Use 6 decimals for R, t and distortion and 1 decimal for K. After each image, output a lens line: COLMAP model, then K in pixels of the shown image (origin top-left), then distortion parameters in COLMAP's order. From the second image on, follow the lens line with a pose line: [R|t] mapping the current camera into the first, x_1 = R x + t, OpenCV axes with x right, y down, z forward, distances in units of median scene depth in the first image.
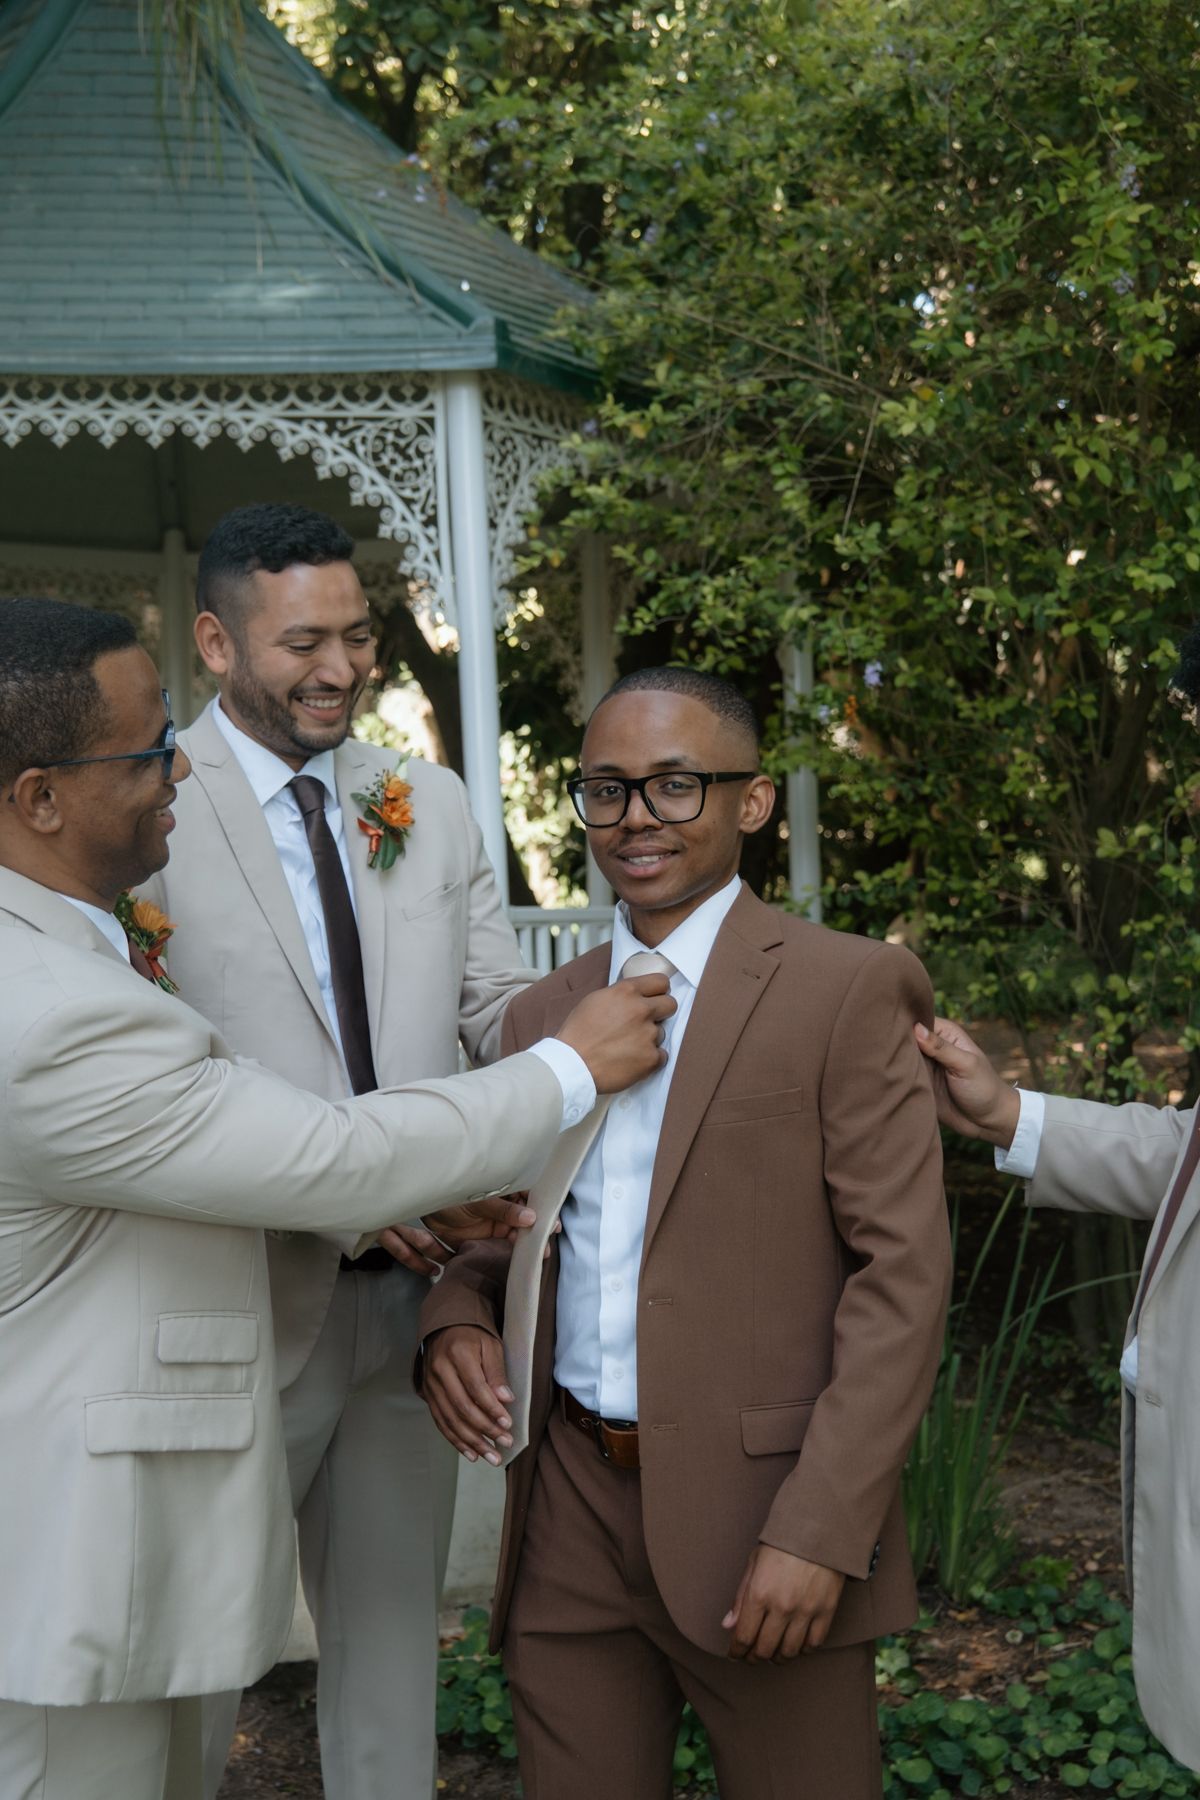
lens RADIAL K [[2592.9, 0, 629.1], [0, 2592.9, 967.3], [0, 0, 1]] dist [0.058363, -0.114380]
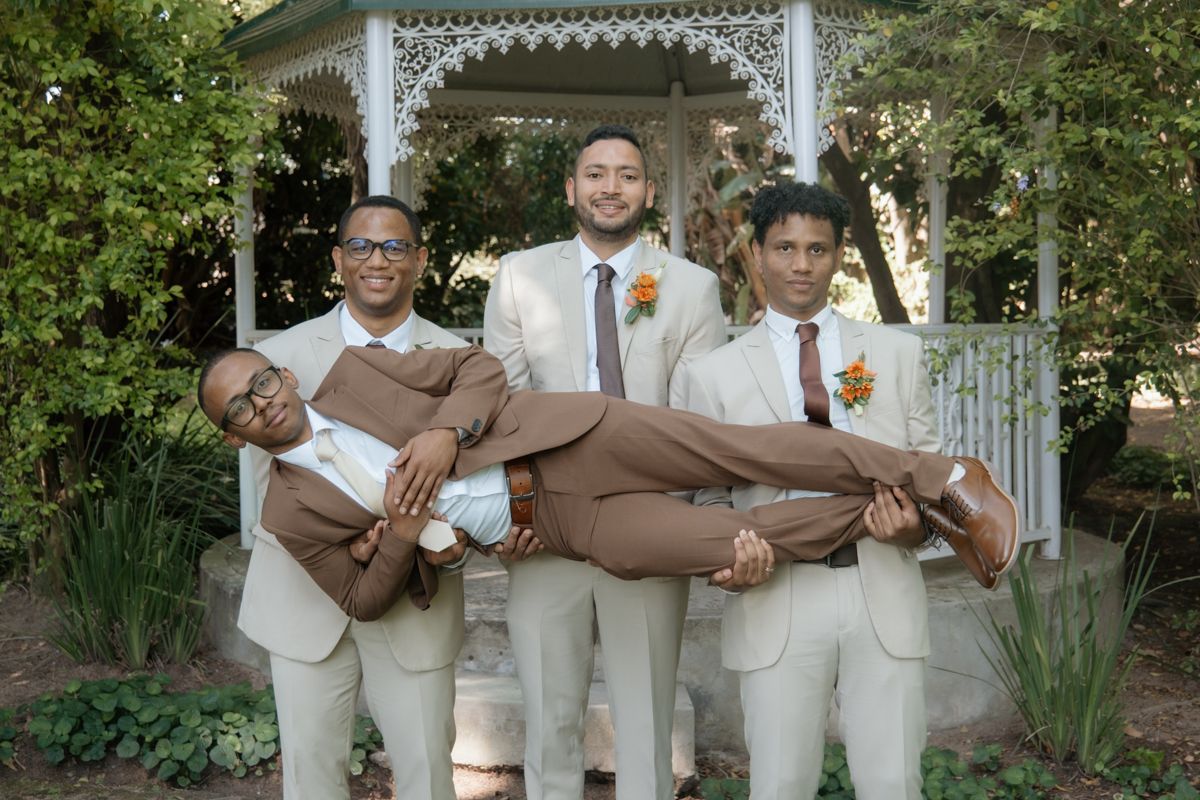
lens RADIAL K [[1728.6, 0, 594.8], [0, 1728.6, 421.0], [0, 0, 1]] dist [0.058363, -0.114380]
pose [[0.963082, 0.025721, -0.267975, 0.107768], [-0.013922, 0.998852, 0.045837, -0.012365], [0.268847, -0.040414, 0.962335, -0.078336]]
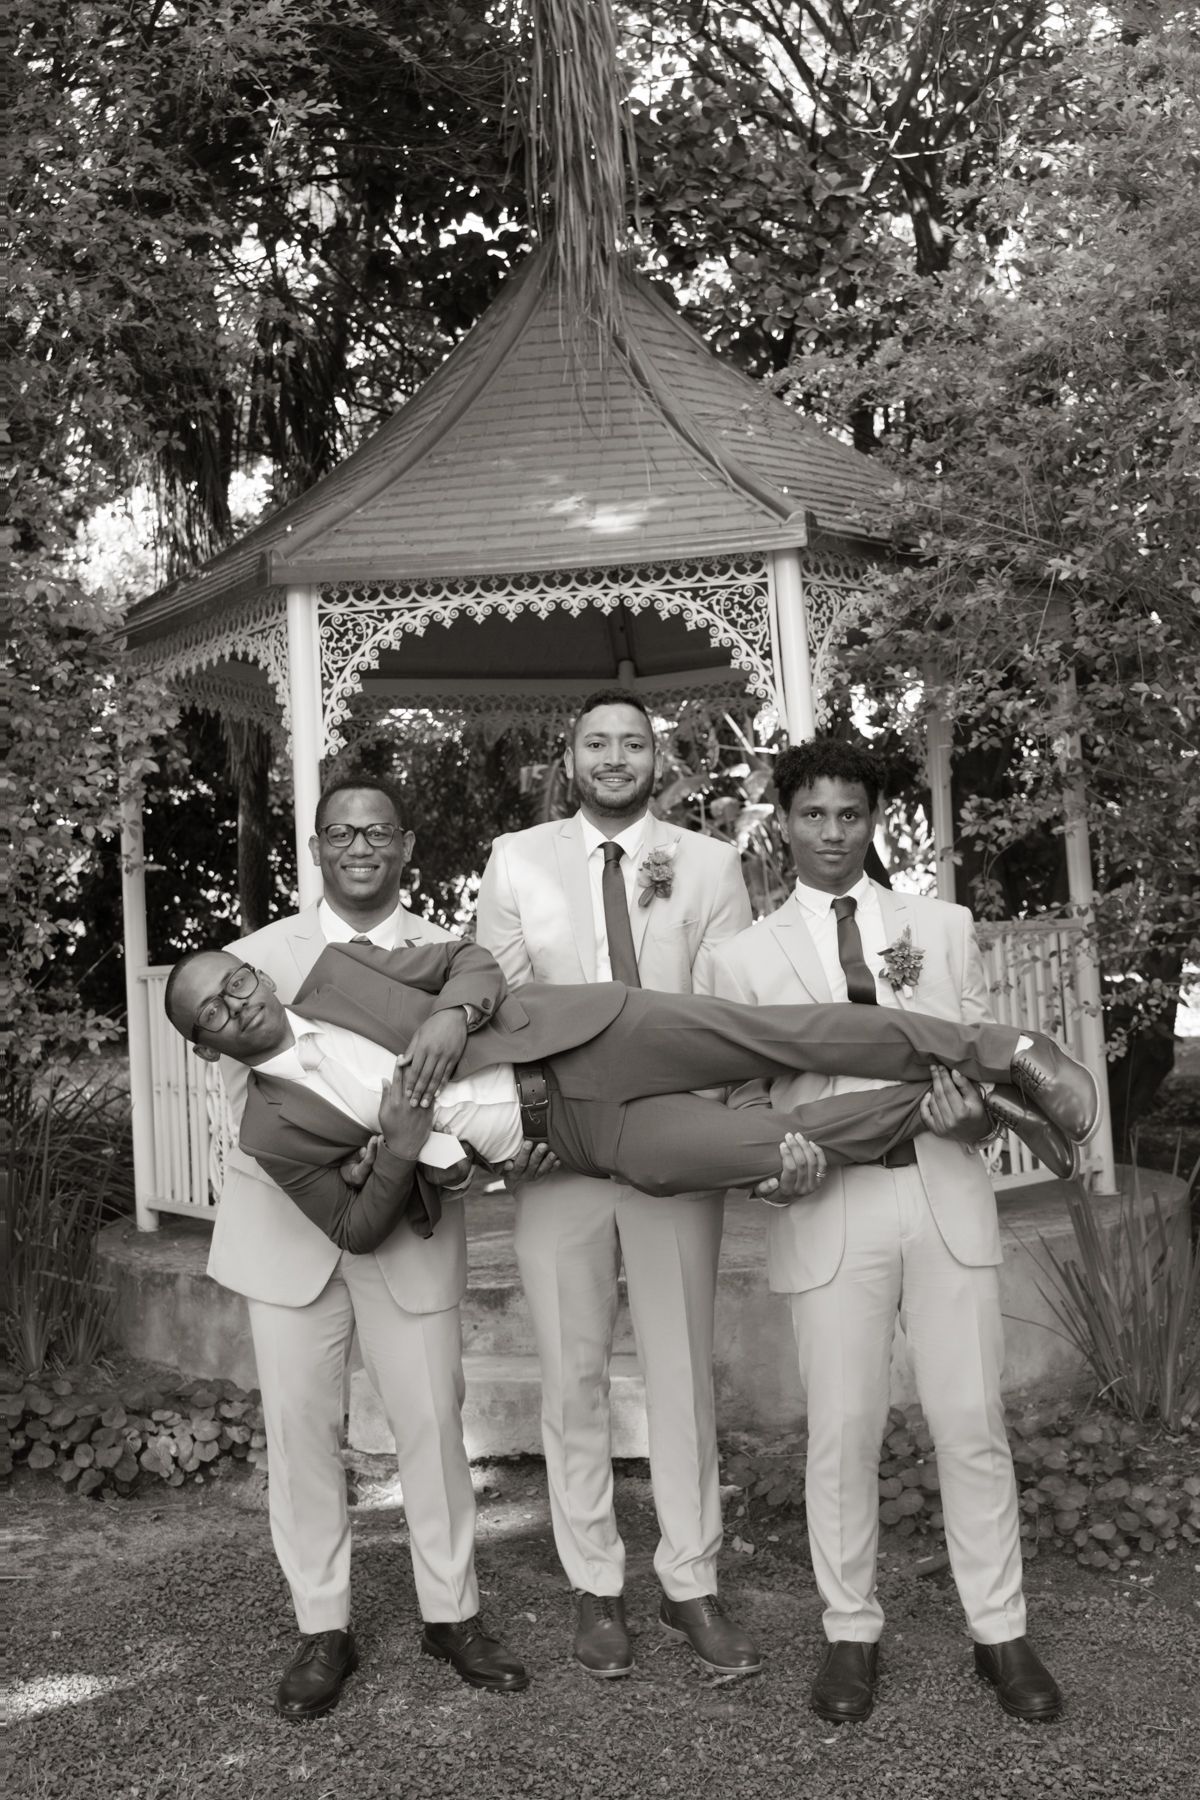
lens RADIAL K [[2164.0, 0, 591.4], [0, 2164.0, 854.7], [0, 0, 1]] dist [-0.036141, 0.071947]
pose [[0.973947, -0.042207, -0.222812, 0.088133], [0.027832, 0.997347, -0.067267, 0.012880], [0.225060, 0.059314, 0.972538, -0.158144]]
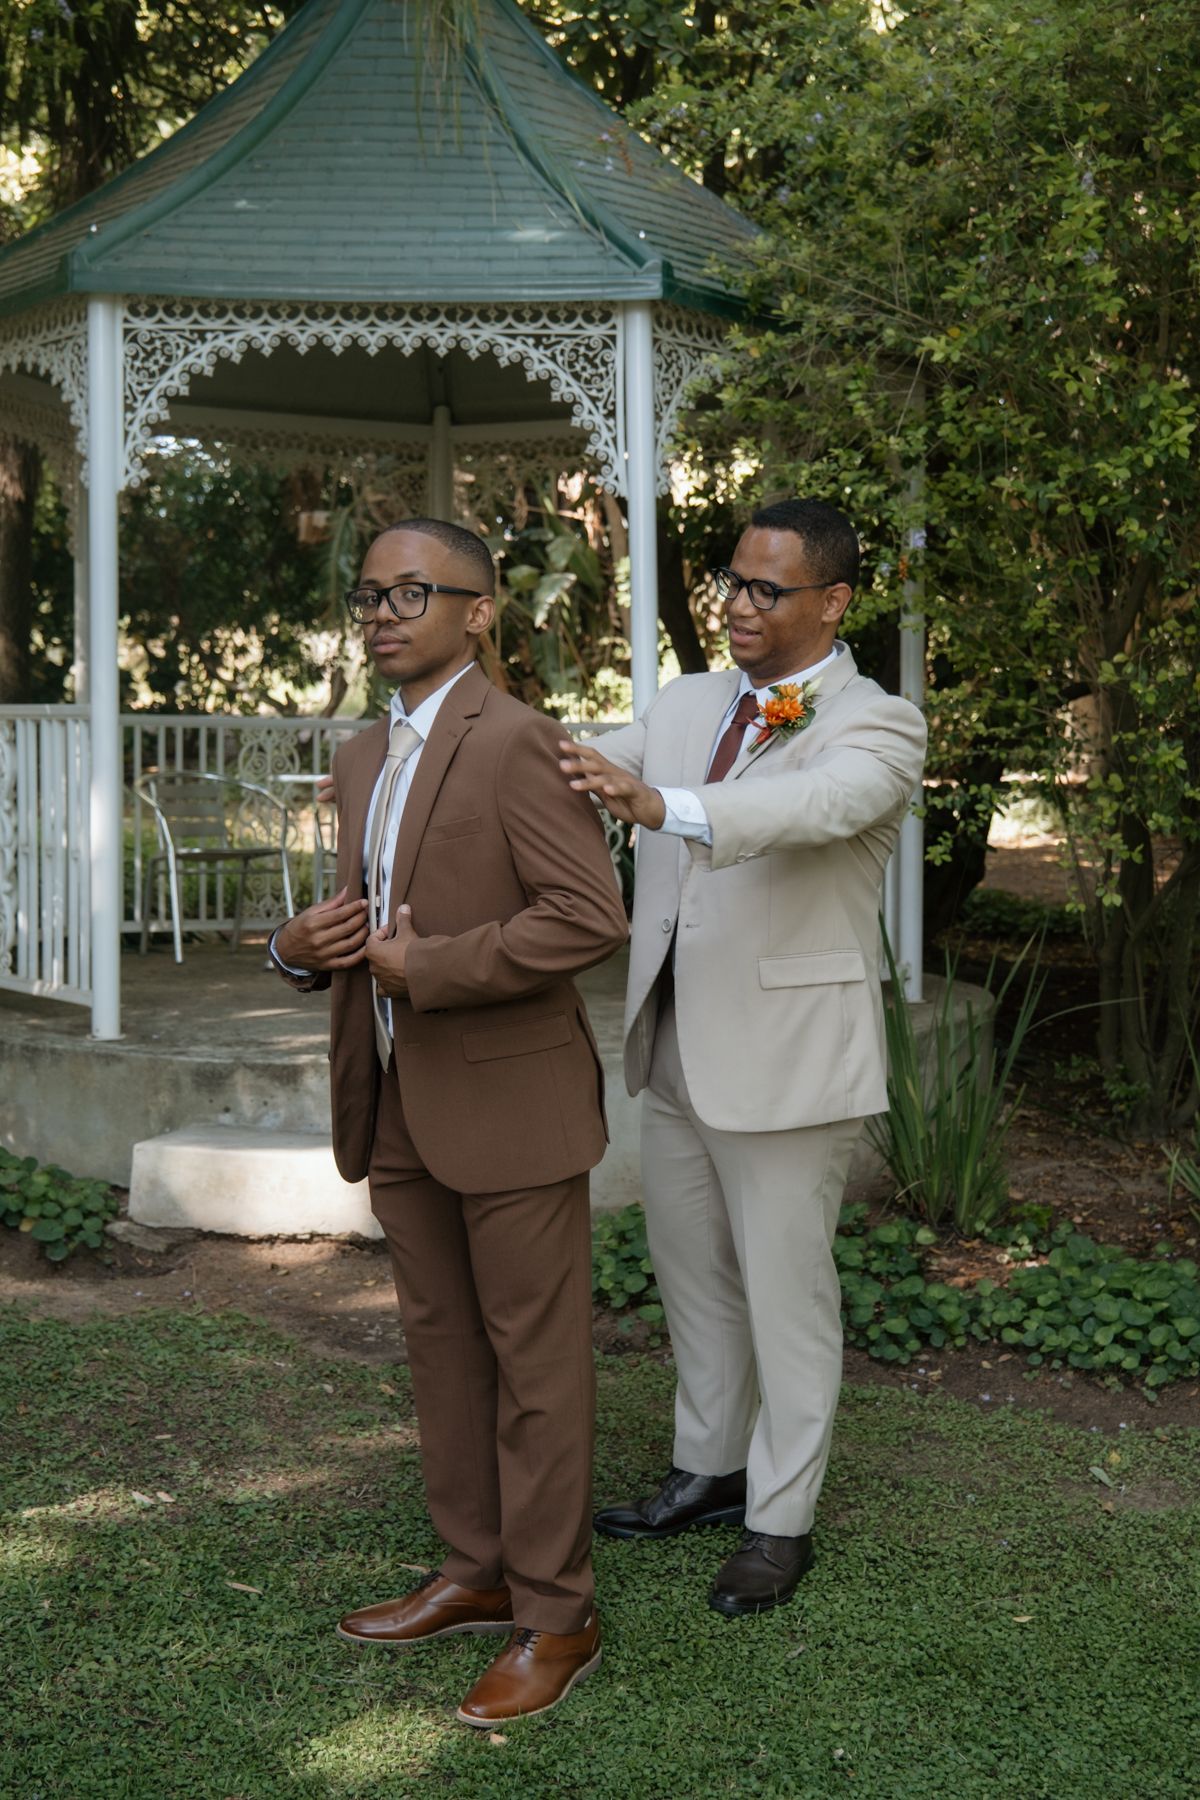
lens RADIAL K [[2351.8, 0, 630.5], [0, 2351.8, 935.9], [0, 0, 1]] dist [0.024997, -0.050525]
pose [[0.993667, 0.039687, -0.105124, 0.070452], [-0.033024, 0.997379, 0.064383, 0.015599], [0.107404, -0.060503, 0.992373, -0.205255]]
